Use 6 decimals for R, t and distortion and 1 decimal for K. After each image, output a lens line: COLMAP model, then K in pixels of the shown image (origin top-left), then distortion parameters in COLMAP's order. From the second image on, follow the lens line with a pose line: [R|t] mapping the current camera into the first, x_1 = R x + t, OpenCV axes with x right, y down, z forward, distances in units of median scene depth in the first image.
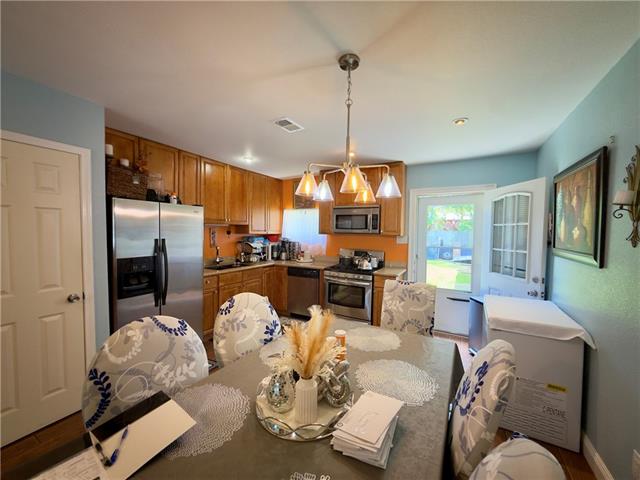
lens RADIAL K [[255.8, 0, 319.7], [0, 255.8, 240.2], [0, 0, 1]] dist [0.000218, 0.000010]
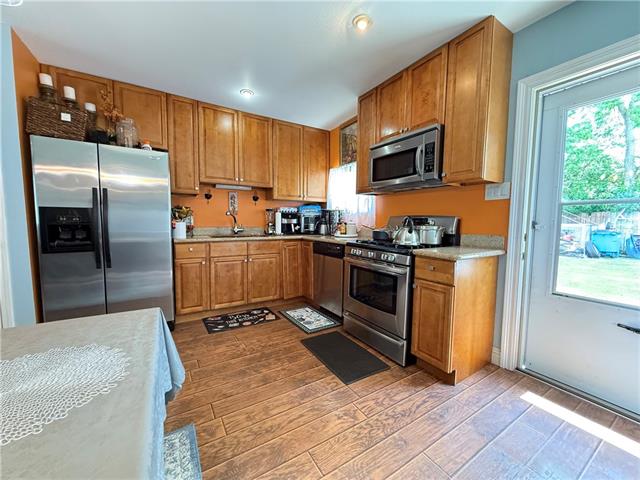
lens RADIAL K [[253.9, 0, 320.0], [0, 253.9, 240.0], [0, 0, 1]] dist [0.000374, 0.000020]
pose [[0.871954, 0.031881, -0.488548, 0.321577], [-0.015154, 0.999157, 0.038154, 0.094644], [0.489352, -0.025865, 0.871702, 0.484163]]
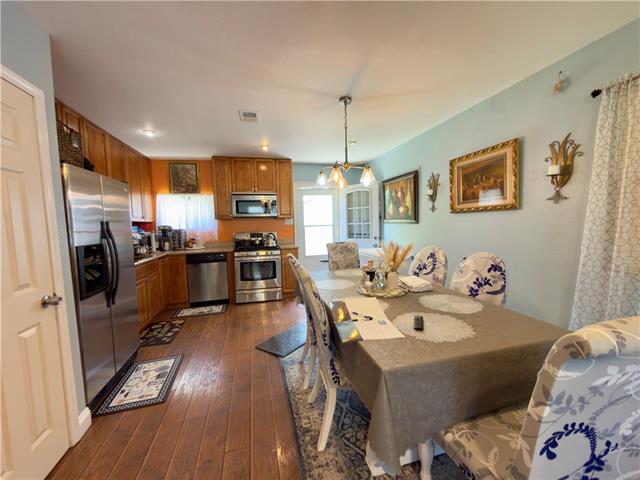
lens RADIAL K [[255.8, 0, 319.7], [0, 255.8, 240.2], [0, 0, 1]] dist [0.000218, 0.000010]
pose [[0.716577, -0.080768, 0.692816, -0.545199], [0.061966, 0.996717, 0.052105, 0.040858], [-0.694750, 0.005594, 0.719229, -0.021490]]
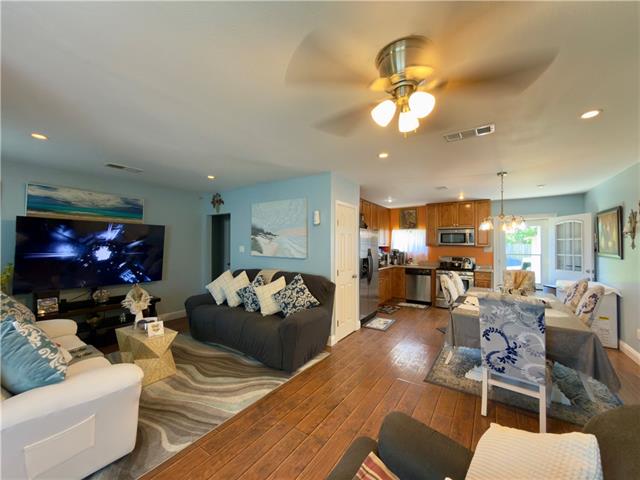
lens RADIAL K [[255.8, 0, 319.7], [0, 255.8, 240.2], [0, 0, 1]] dist [0.000218, 0.000010]
pose [[0.996273, -0.007247, -0.085949, -0.642741], [0.002570, 0.998516, -0.054398, 0.026532], [0.086215, 0.053974, 0.994813, -0.701379]]
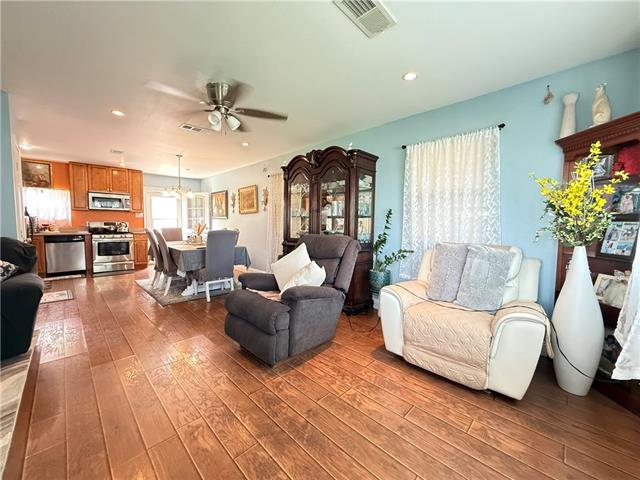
lens RADIAL K [[255.8, 0, 319.7], [0, 255.8, 240.2], [0, 0, 1]] dist [0.000218, 0.000010]
pose [[0.266311, -0.072401, 0.961164, -1.230328], [0.028557, 0.997330, 0.067212, 0.104052], [-0.963464, 0.009548, 0.267668, -0.759948]]
